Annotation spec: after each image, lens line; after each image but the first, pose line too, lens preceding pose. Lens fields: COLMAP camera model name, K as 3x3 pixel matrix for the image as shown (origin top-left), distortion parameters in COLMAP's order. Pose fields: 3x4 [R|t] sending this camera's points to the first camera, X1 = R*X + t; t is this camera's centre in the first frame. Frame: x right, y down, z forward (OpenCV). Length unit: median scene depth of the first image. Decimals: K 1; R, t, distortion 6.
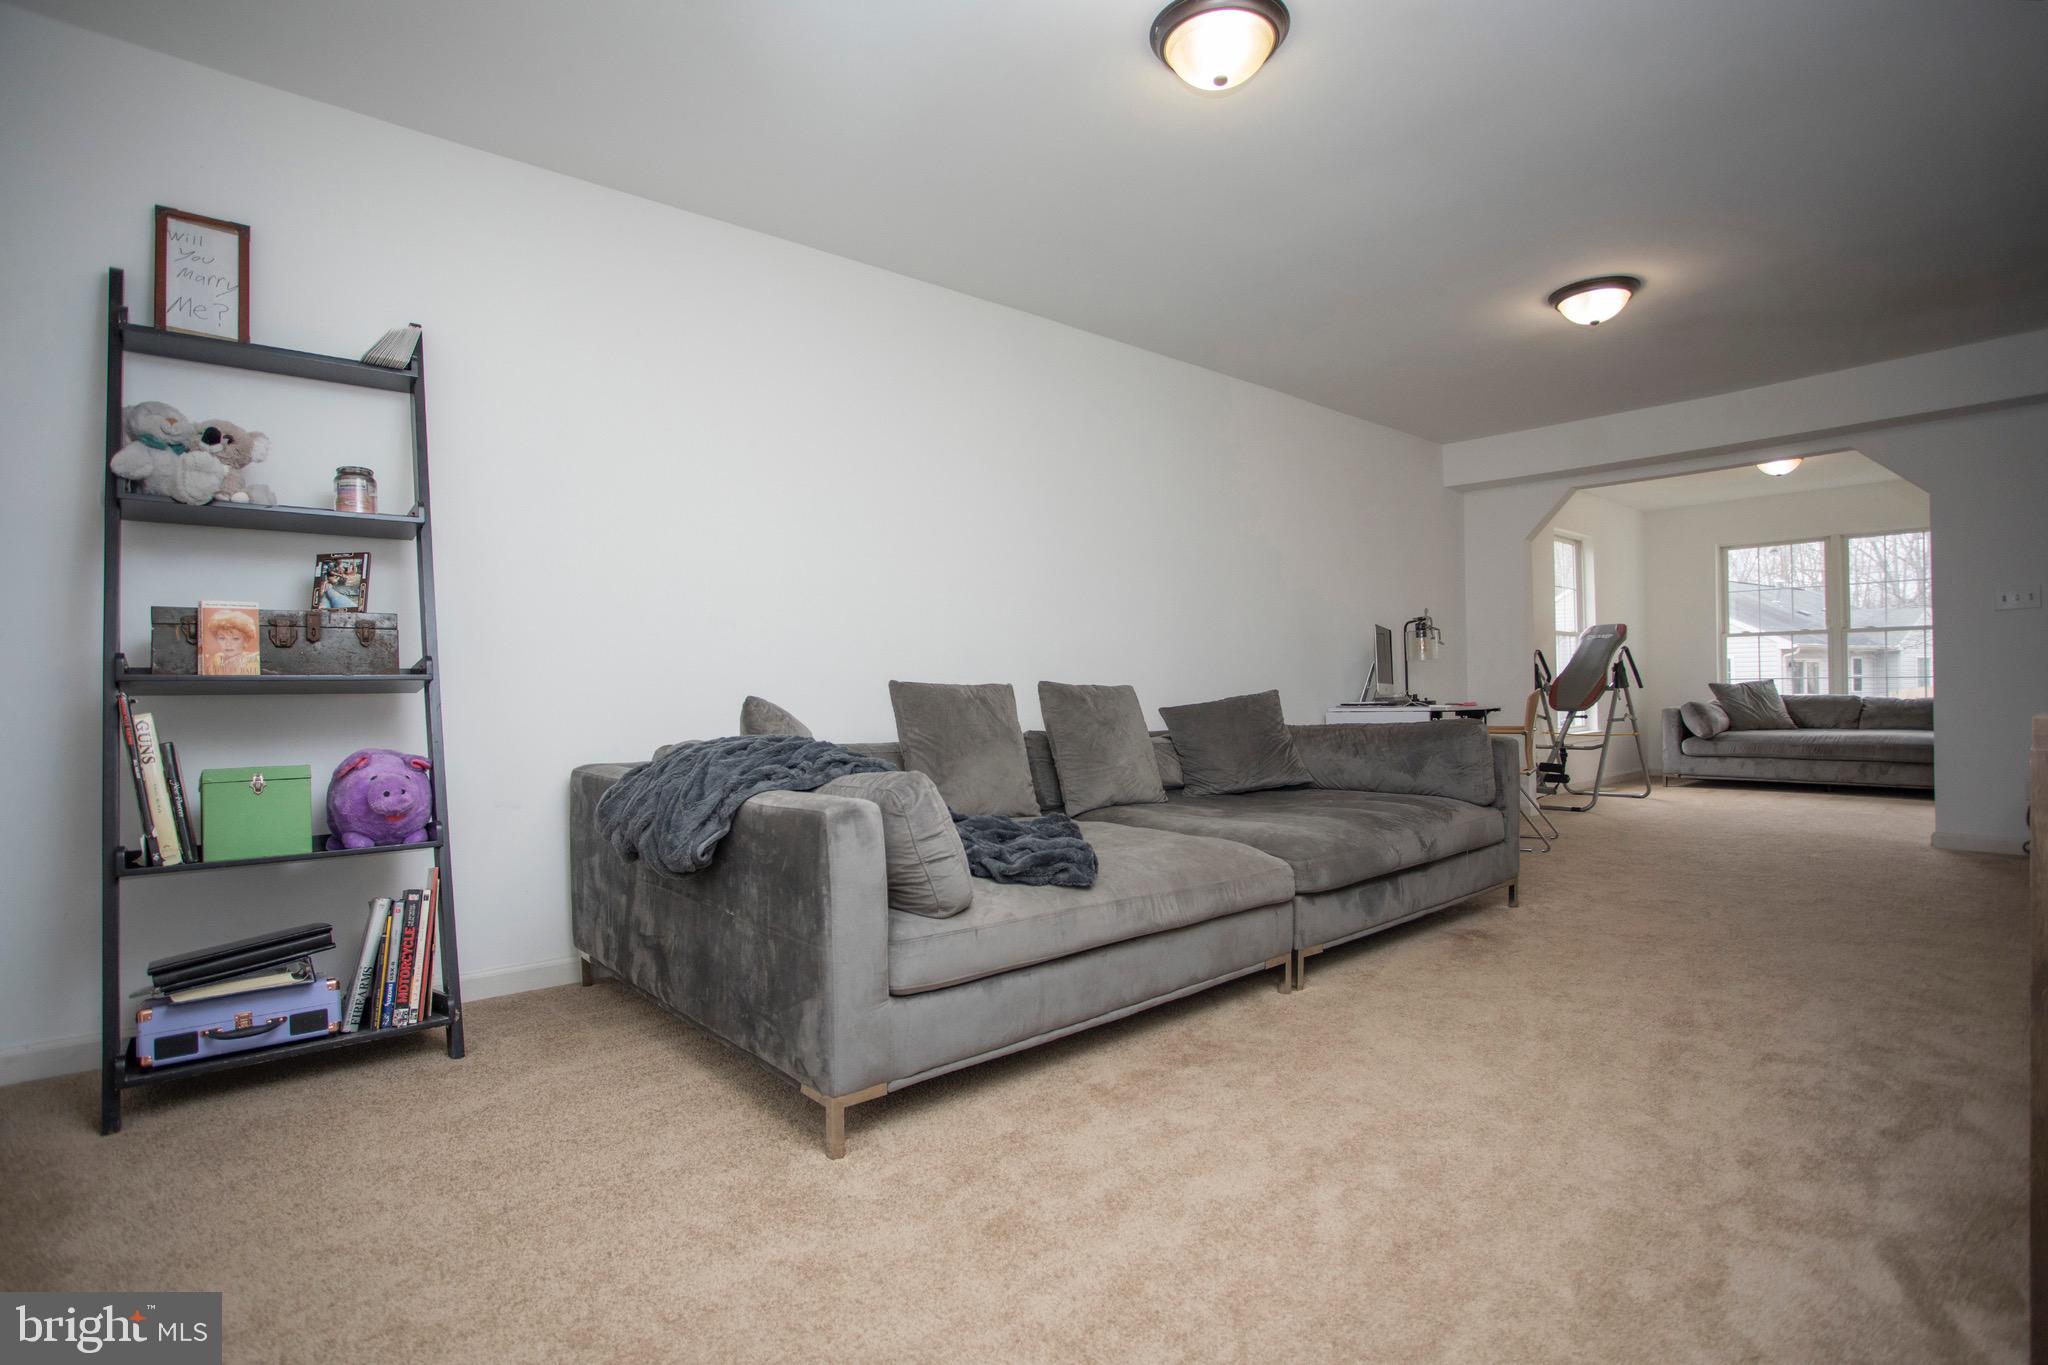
lens RADIAL K [[1034.1, 0, 1024.0], [0, 1034.1, 682.5], [0, 0, 1]] dist [-0.017858, -0.000460]
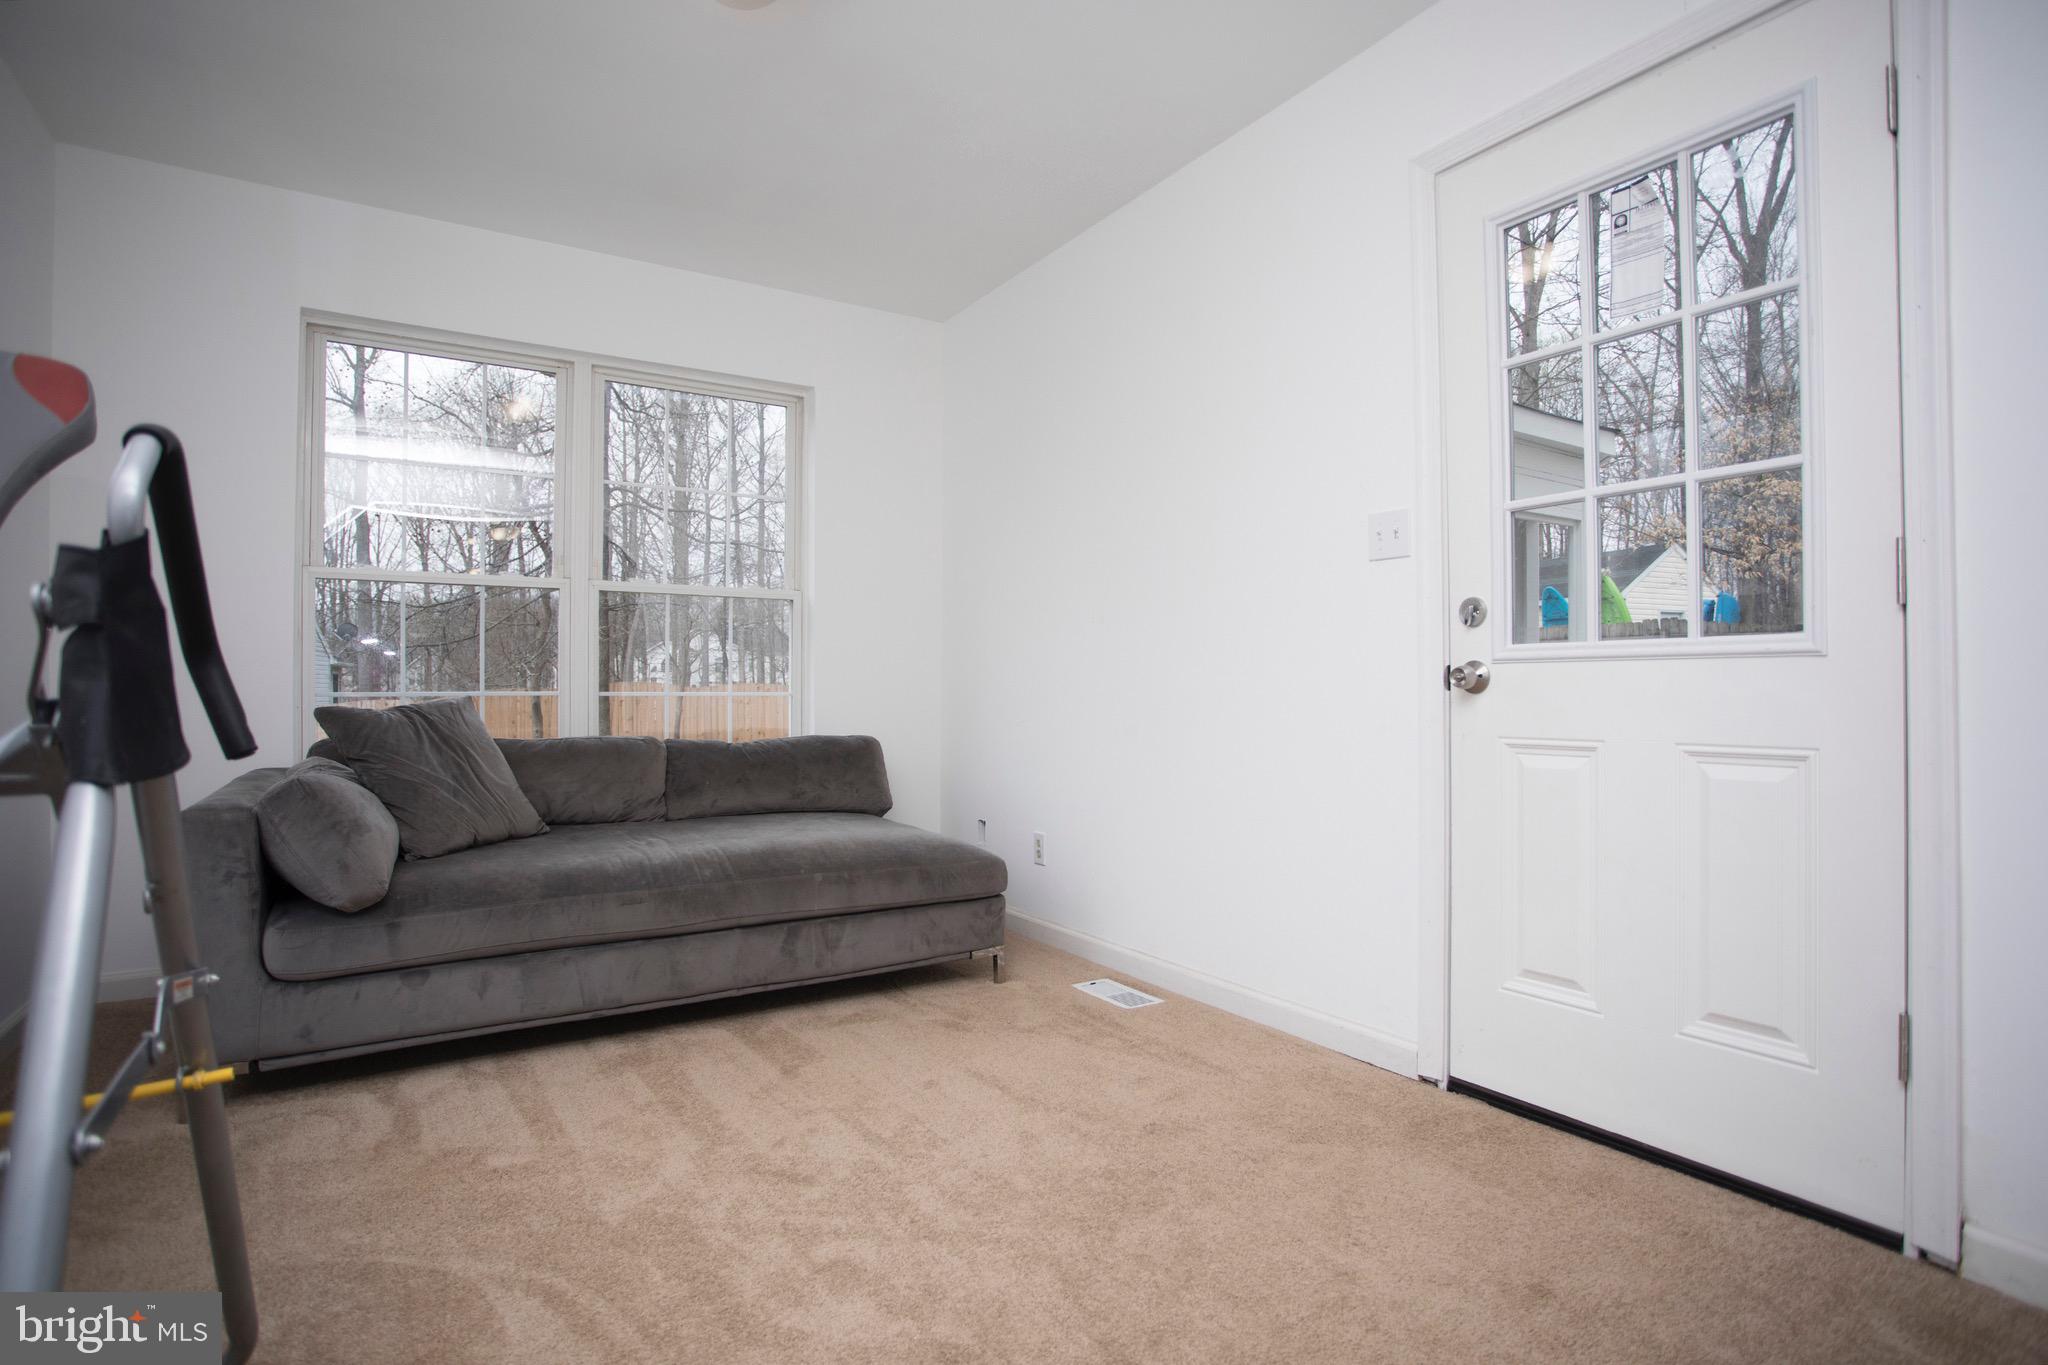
lens RADIAL K [[991.4, 0, 1019.1], [0, 991.4, 677.8], [0, 0, 1]] dist [-0.073519, 0.033939]
pose [[0.177382, 0.022697, 0.983880, 0.432653], [-0.009027, 0.999729, -0.021435, -0.004050], [-0.984101, -0.005079, 0.177539, 0.766440]]
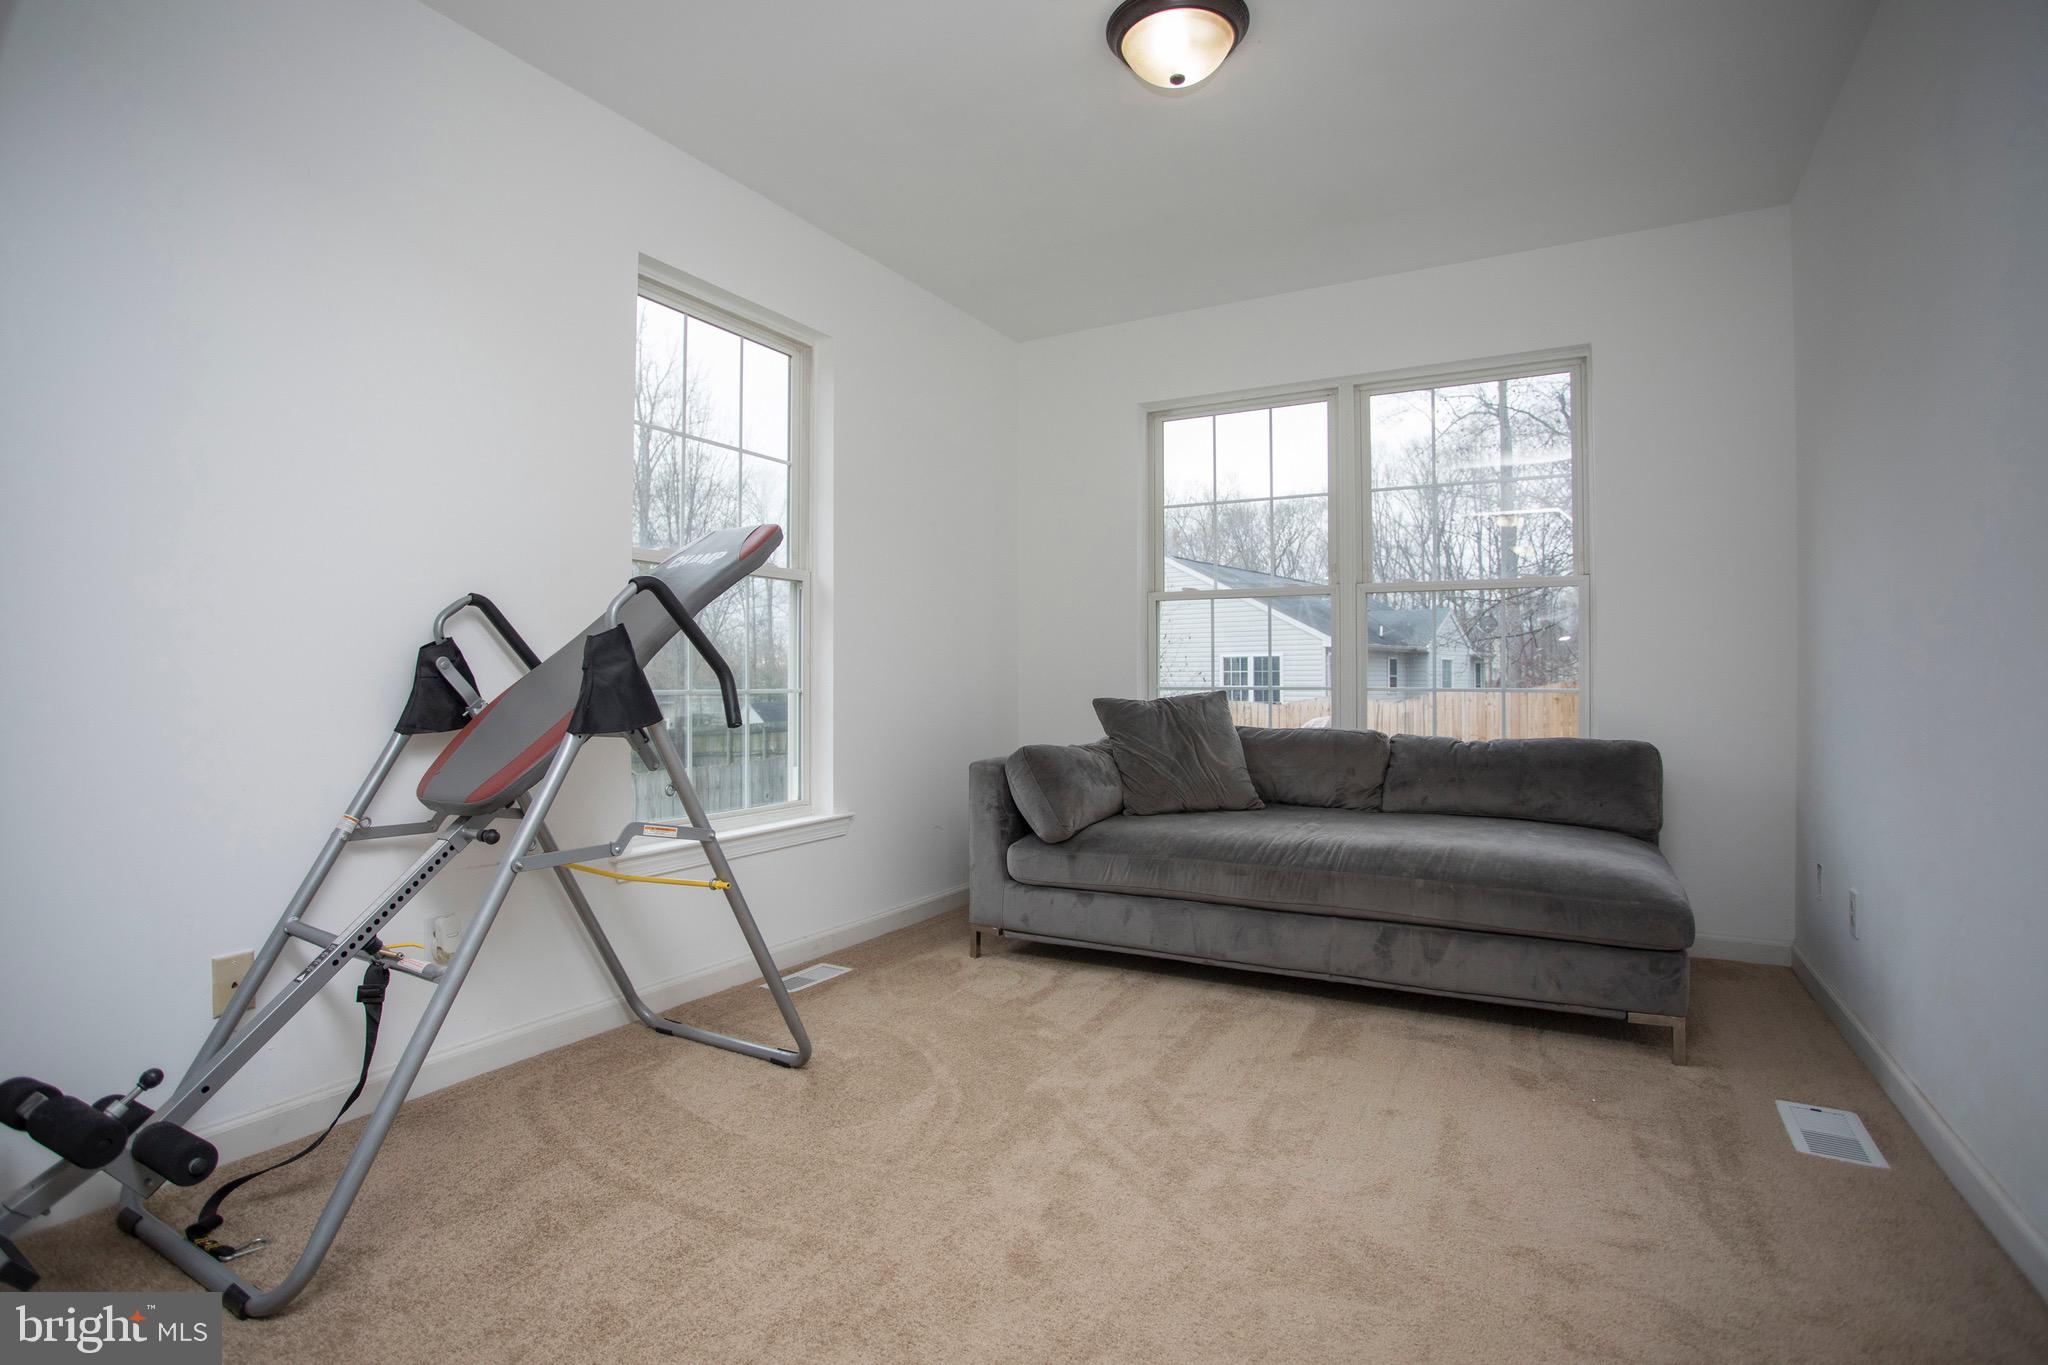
lens RADIAL K [[991.4, 0, 1019.1], [0, 991.4, 677.8], [0, 0, 1]] dist [-0.073519, 0.033939]
pose [[0.949398, 0.011553, 0.313863, 0.523621], [-0.012909, 0.999914, 0.002242, -0.009012], [-0.313810, -0.006180, 0.949466, 0.633946]]
